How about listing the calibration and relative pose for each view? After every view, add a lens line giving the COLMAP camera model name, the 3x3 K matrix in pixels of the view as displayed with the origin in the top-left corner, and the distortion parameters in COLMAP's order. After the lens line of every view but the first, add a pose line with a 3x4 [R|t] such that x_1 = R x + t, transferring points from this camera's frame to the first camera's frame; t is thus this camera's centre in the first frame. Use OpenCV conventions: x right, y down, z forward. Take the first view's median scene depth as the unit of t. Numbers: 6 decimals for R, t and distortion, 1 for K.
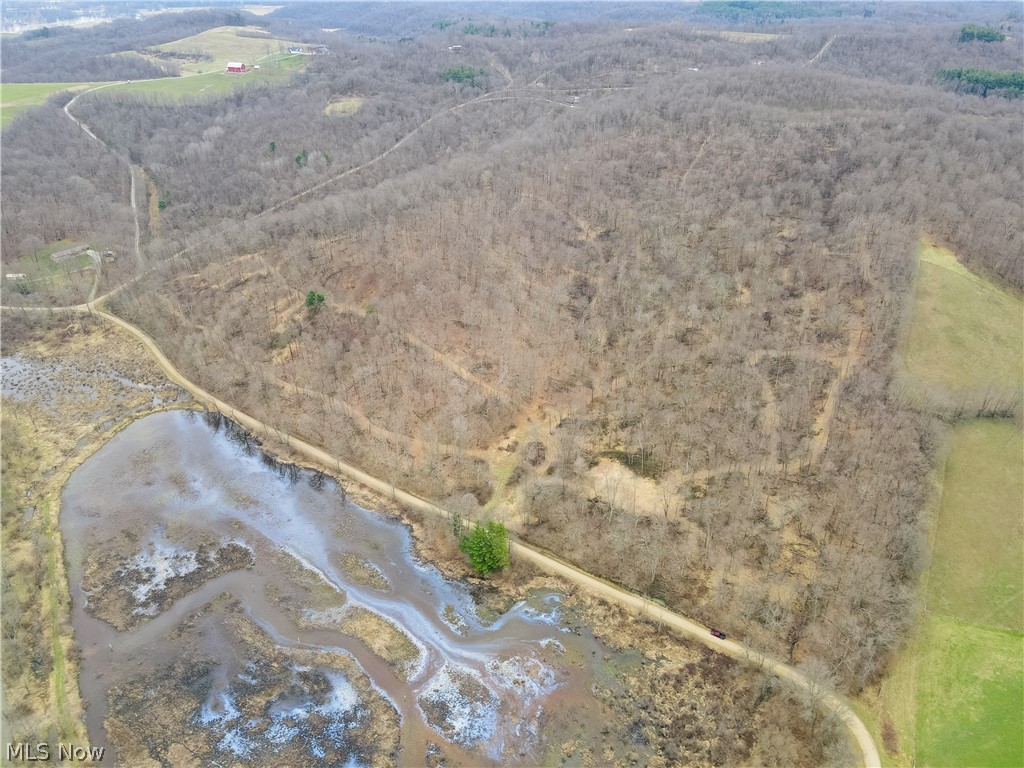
lens RADIAL K [[761.0, 0, 512.0], [0, 761.0, 384.0], [0, 0, 1]] dist [0.015535, 0.003288]
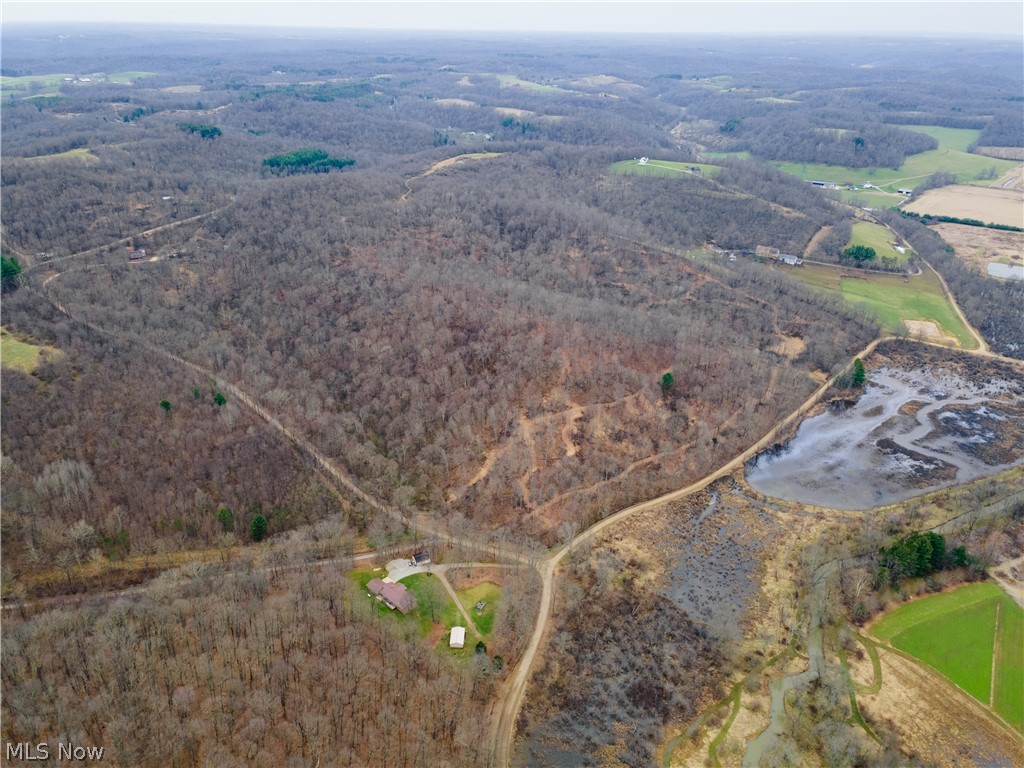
lens RADIAL K [[749.1, 0, 512.0], [0, 749.1, 384.0], [0, 0, 1]] dist [0.022766, 0.034533]
pose [[0.110189, -0.426384, 0.897806, -2.148811], [0.484875, 0.811584, 0.325926, -0.969663], [-0.867614, 0.399410, 0.296170, 1.254802]]
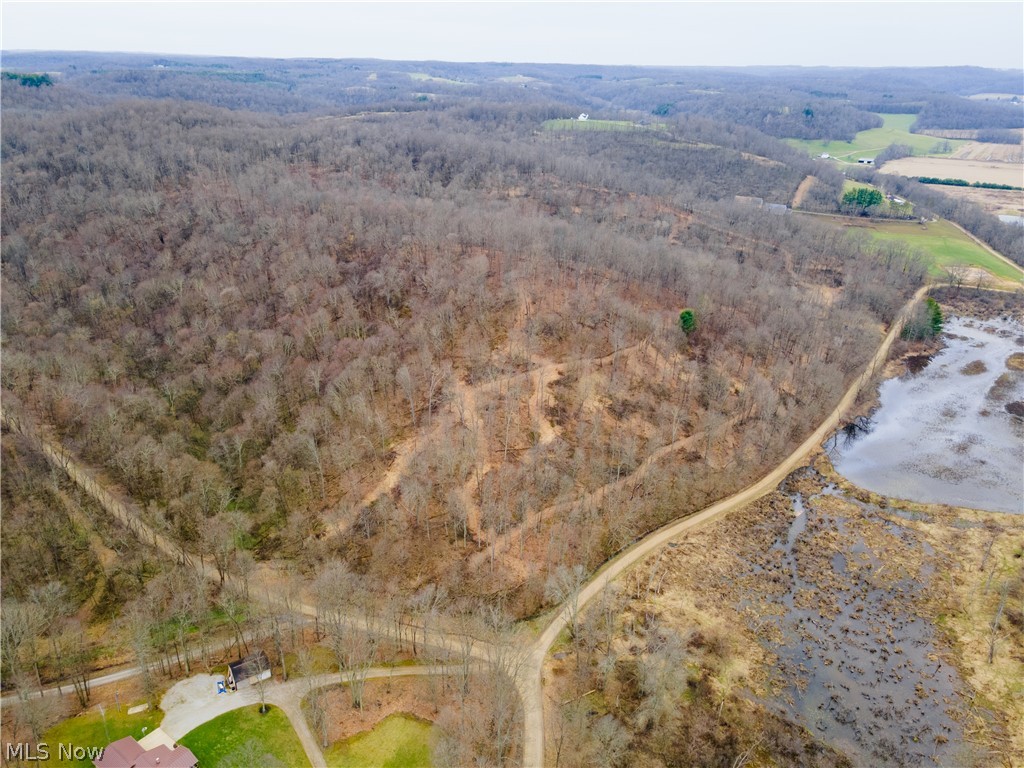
lens RADIAL K [[749.1, 0, 512.0], [0, 749.1, 384.0], [0, 0, 1]] dist [0.022766, 0.034533]
pose [[0.002423, -0.394662, 0.918823, -1.524462], [0.483382, 0.804810, 0.344416, -0.630009], [-0.875406, 0.443309, 0.192723, 1.531205]]
